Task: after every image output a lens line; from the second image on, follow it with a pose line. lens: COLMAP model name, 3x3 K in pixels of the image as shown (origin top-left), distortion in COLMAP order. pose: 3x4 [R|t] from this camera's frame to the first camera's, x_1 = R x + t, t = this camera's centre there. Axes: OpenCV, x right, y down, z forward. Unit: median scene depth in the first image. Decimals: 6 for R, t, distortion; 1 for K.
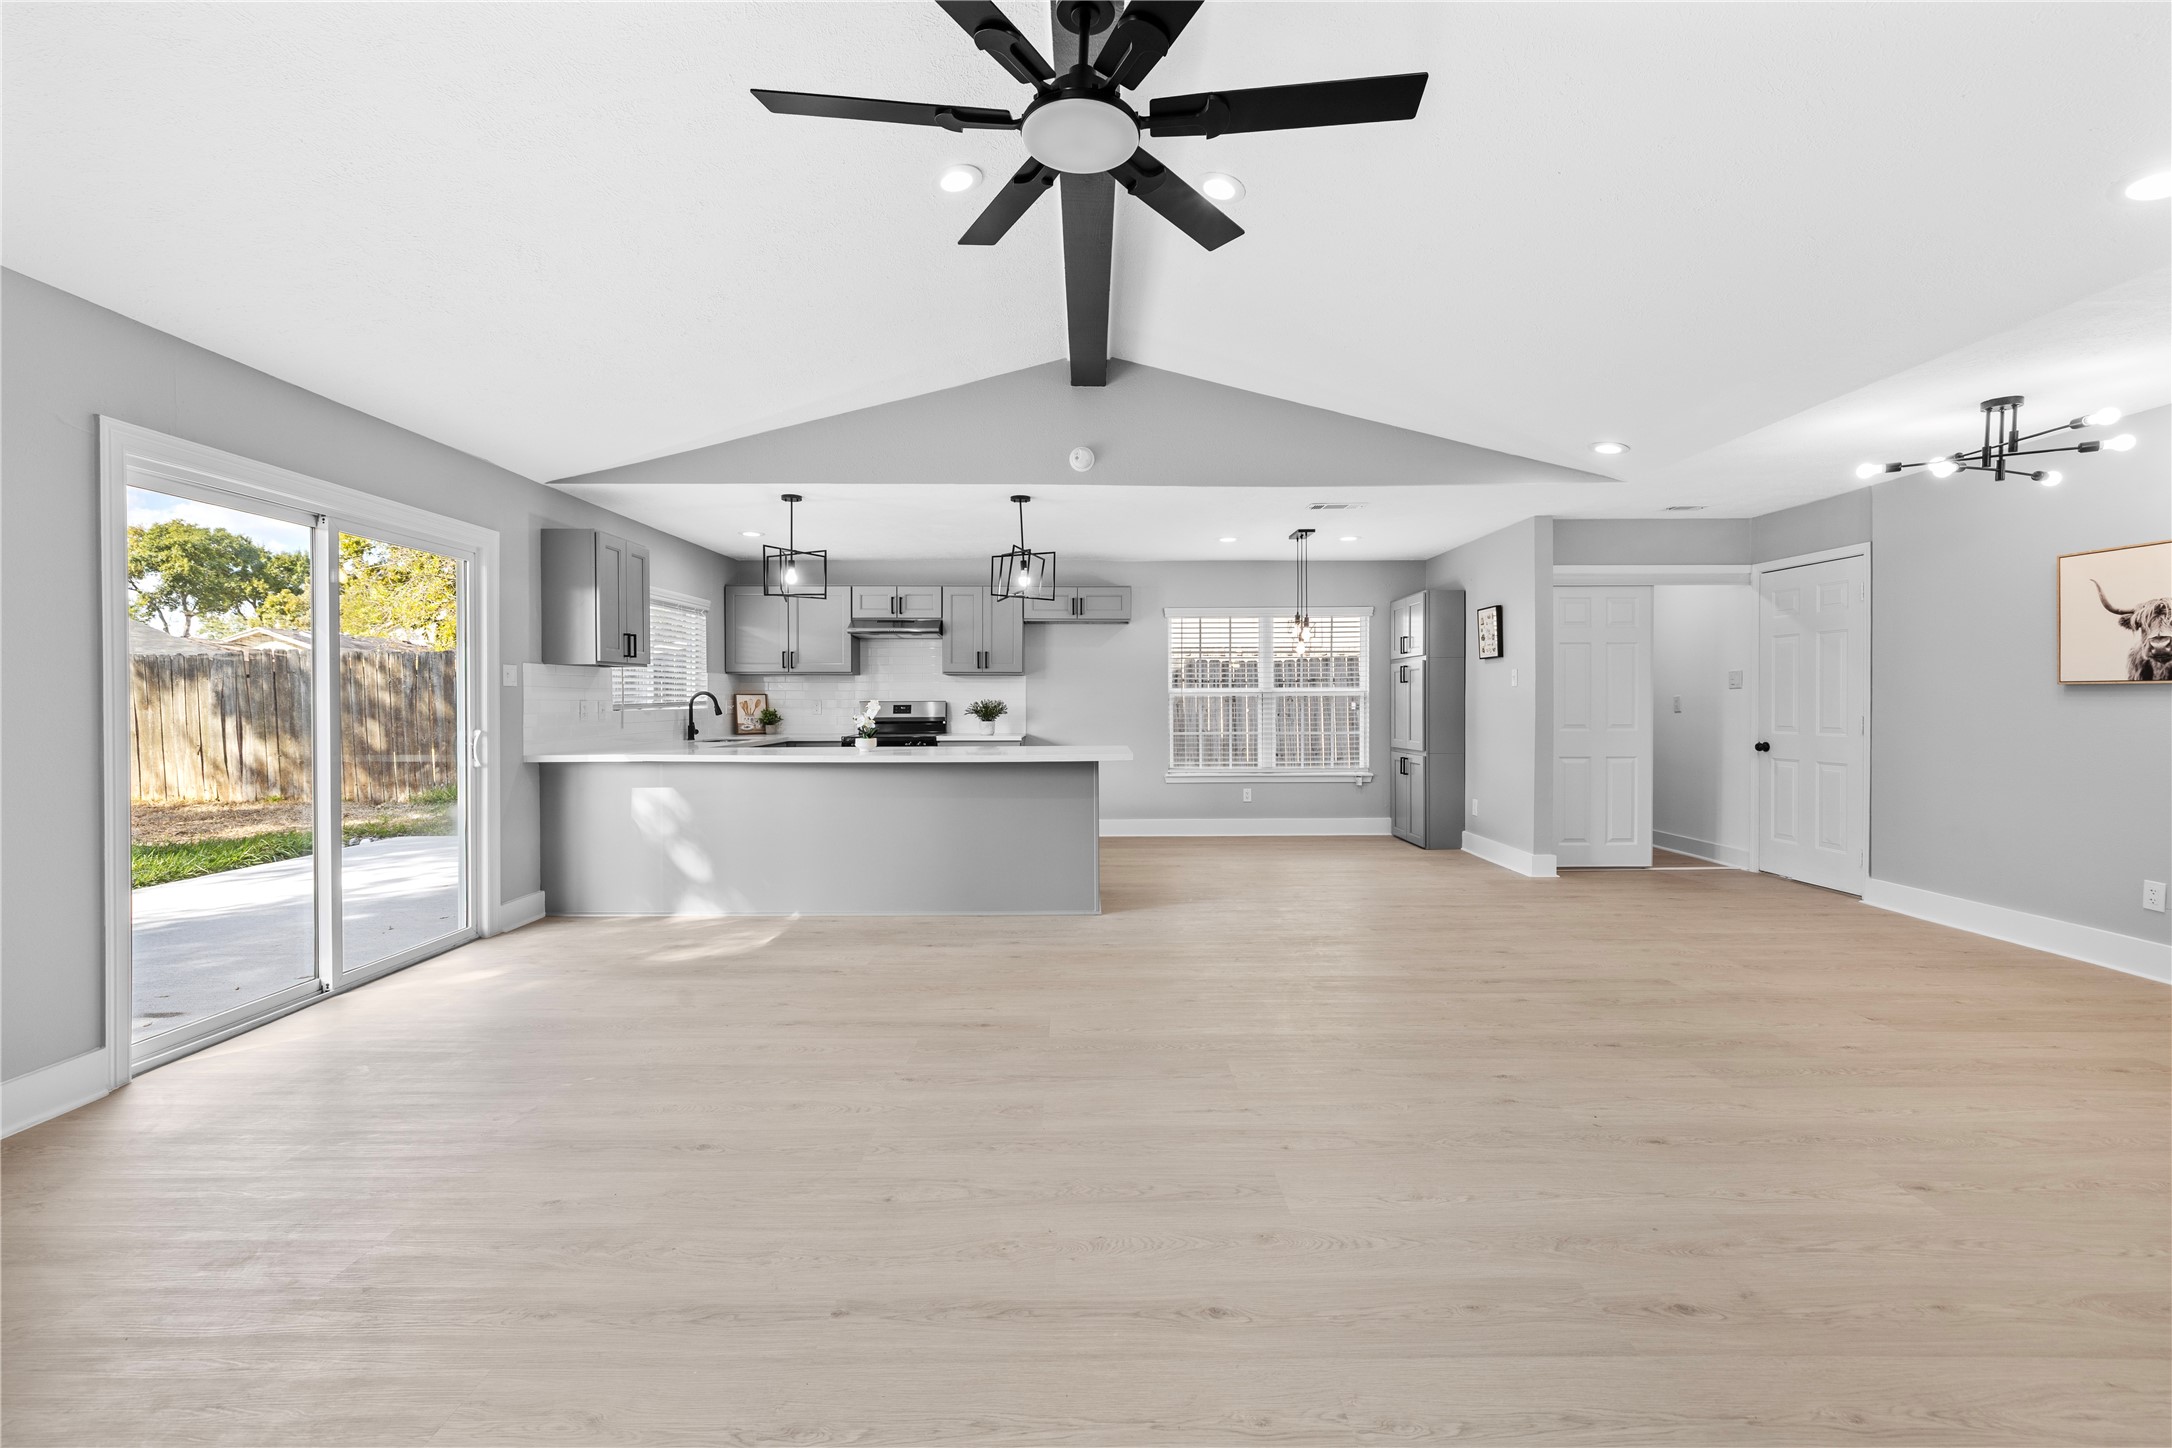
lens RADIAL K [[916.2, 0, 1084.6], [0, 916.2, 714.3], [0, 0, 1]] dist [-0.000207, 0.001540]
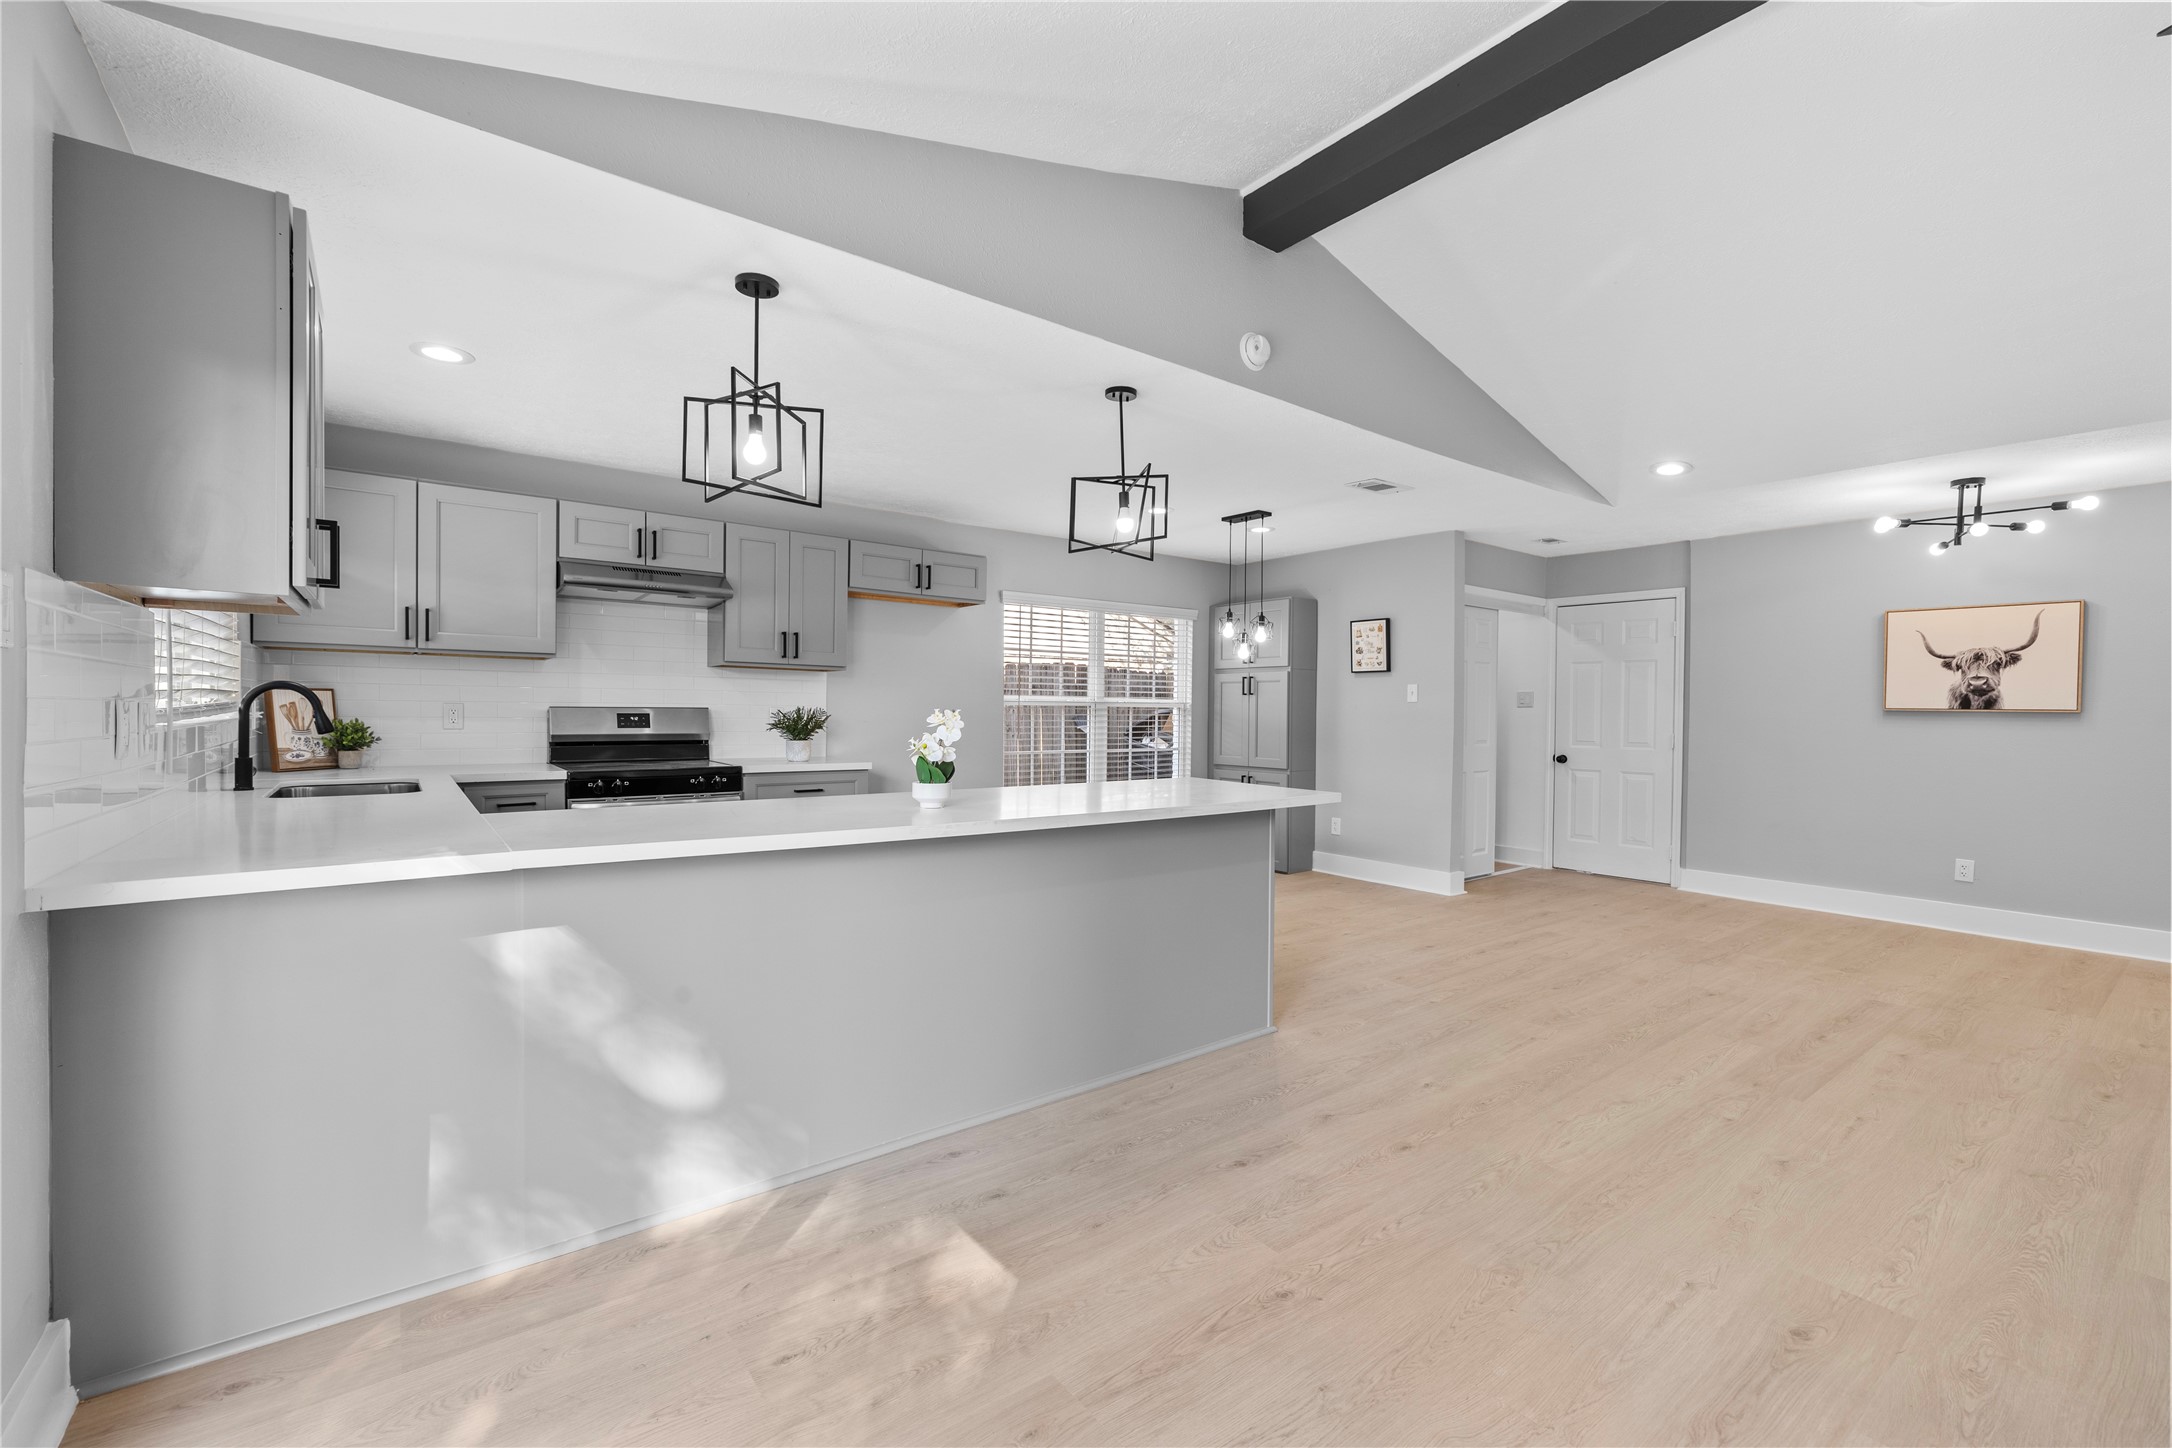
lens RADIAL K [[916.2, 0, 1084.5], [0, 916.2, 724.9], [0, 0, 1]] dist [-0.000207, 0.001540]
pose [[0.793806, 0.001653, 0.608169, -0.476166], [-0.004631, 0.999984, 0.003327, -0.009002], [-0.608153, -0.005457, 0.793801, 0.517299]]
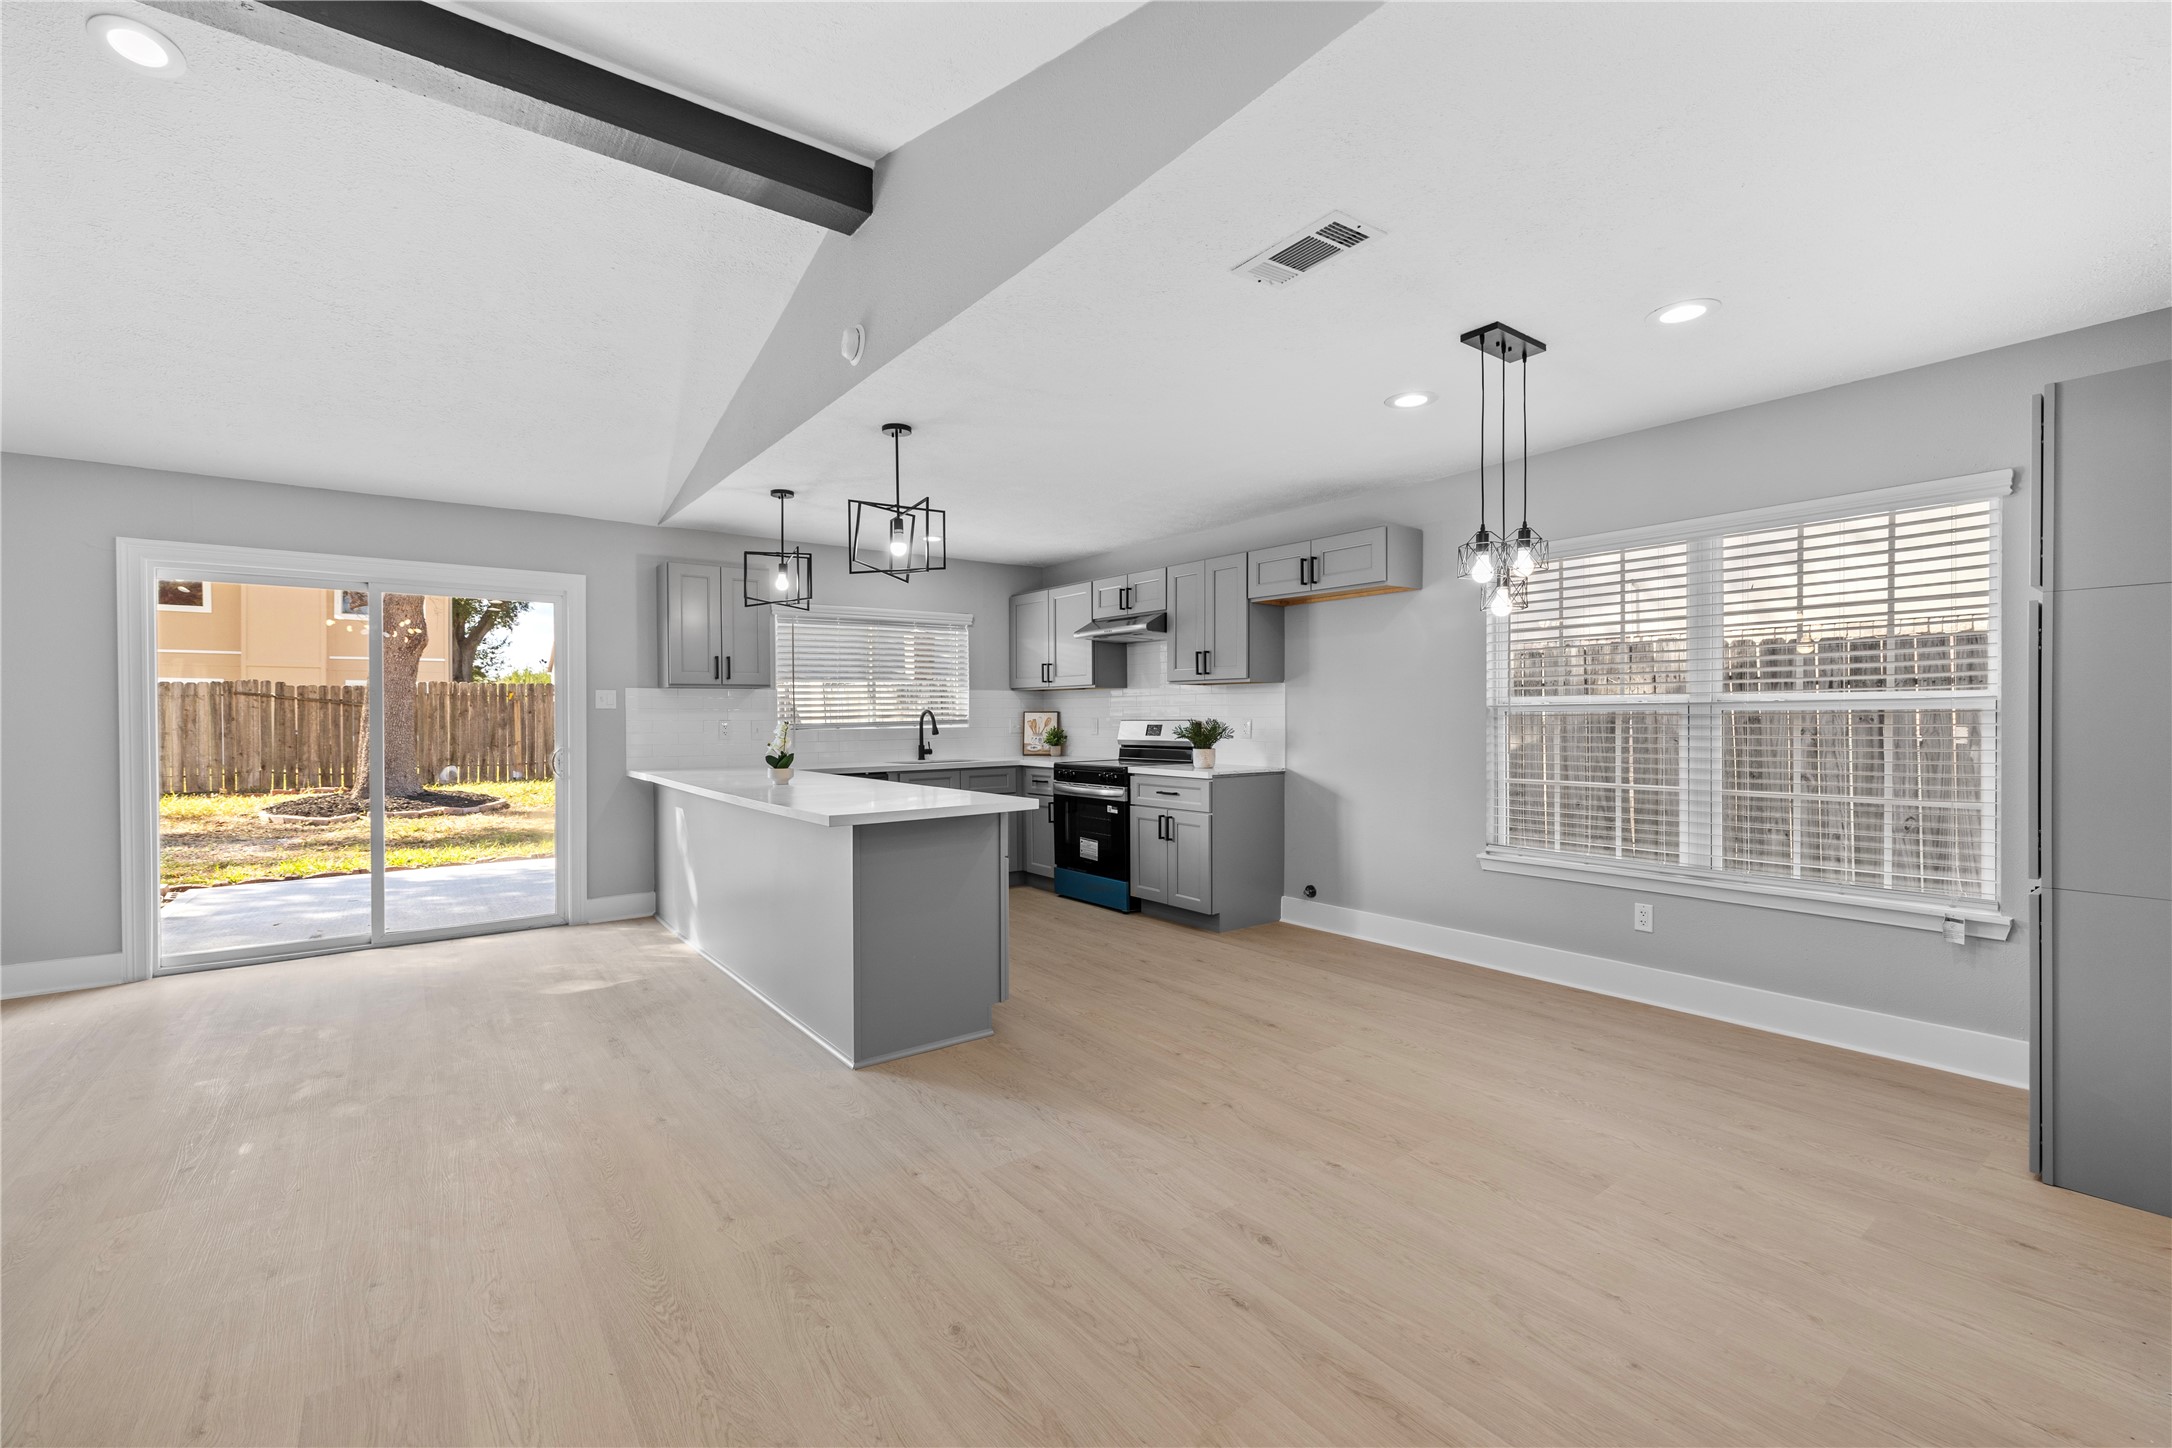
lens RADIAL K [[916.2, 0, 1080.6], [0, 916.2, 723.7], [0, 0, 1]] dist [-0.000207, 0.001540]
pose [[0.594338, 0.006261, -0.804191, 0.567080], [-0.008620, 0.999962, 0.001414, -0.017249], [0.804169, 0.006091, 0.594369, 0.708020]]
